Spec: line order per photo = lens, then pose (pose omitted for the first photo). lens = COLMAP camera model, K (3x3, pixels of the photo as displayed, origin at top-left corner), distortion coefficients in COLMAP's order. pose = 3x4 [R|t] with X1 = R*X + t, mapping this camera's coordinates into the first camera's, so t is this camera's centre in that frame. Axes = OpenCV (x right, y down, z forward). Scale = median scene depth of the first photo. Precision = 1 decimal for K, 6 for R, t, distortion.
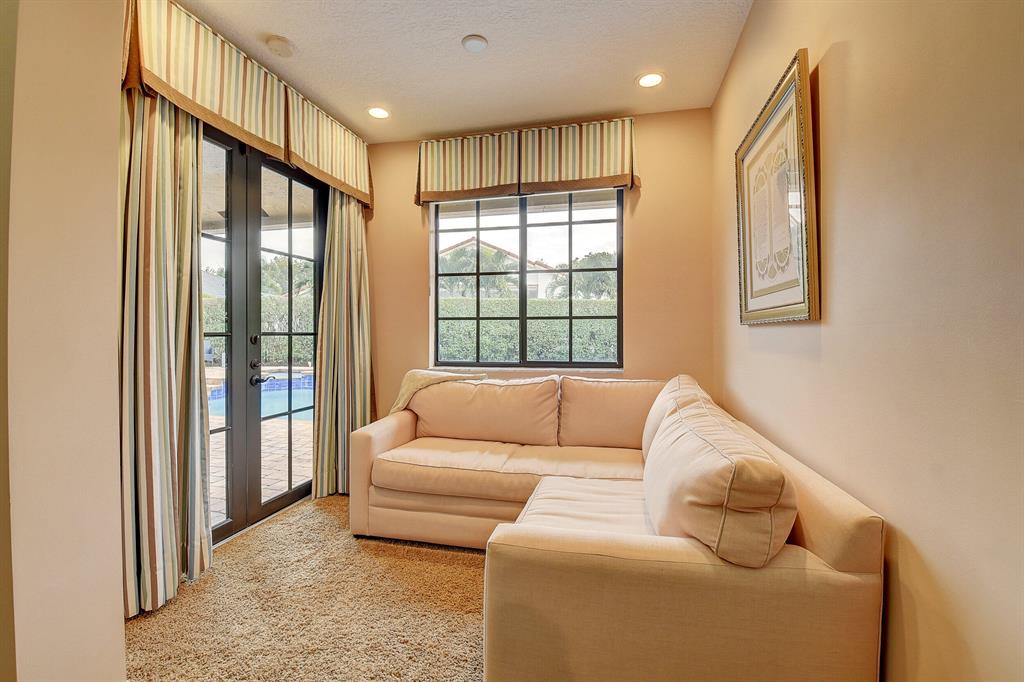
lens RADIAL K [[455.5, 0, 501.7], [0, 455.5, 333.7], [0, 0, 1]] dist [-0.001368, -0.014104]
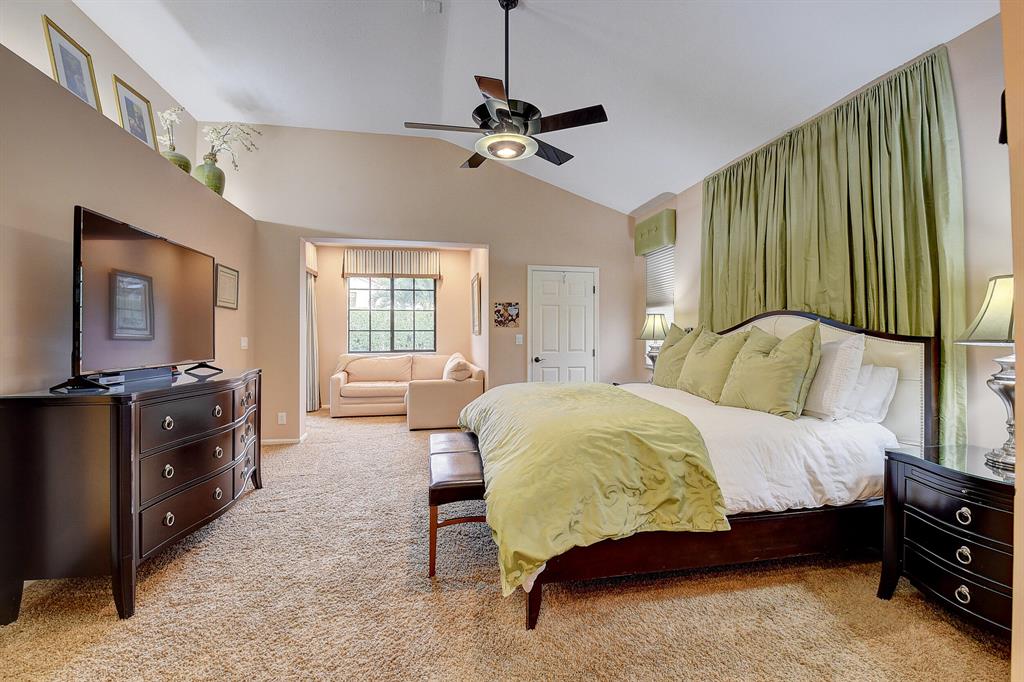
lens RADIAL K [[455.5, 0, 505.7], [0, 455.5, 336.1], [0, 0, 1]] dist [-0.001368, -0.014104]
pose [[0.913728, 0.002404, 0.406320, -0.404654], [-0.000450, 0.999988, -0.004907, 0.002835], [-0.406327, 0.004301, 0.913718, -1.452855]]
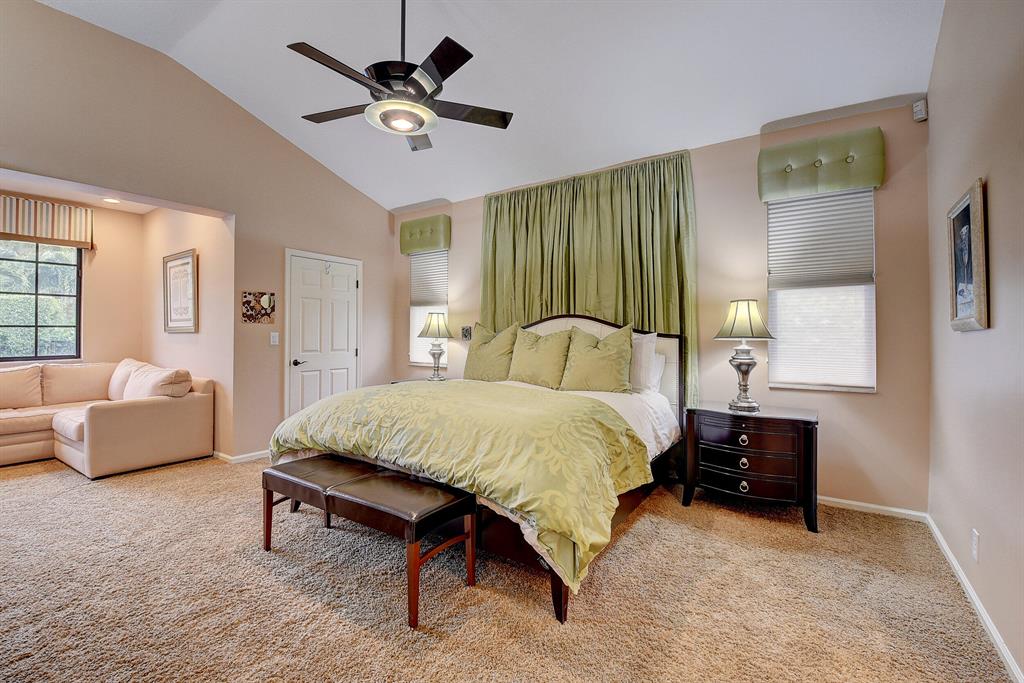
lens RADIAL K [[455.5, 0, 521.7], [0, 455.5, 333.1], [0, 0, 1]] dist [-0.001368, -0.014104]
pose [[0.350784, 0.005729, 0.936439, -0.718704], [0.003240, 0.999968, -0.007332, 0.003308], [-0.936451, 0.005606, 0.350754, -1.085565]]
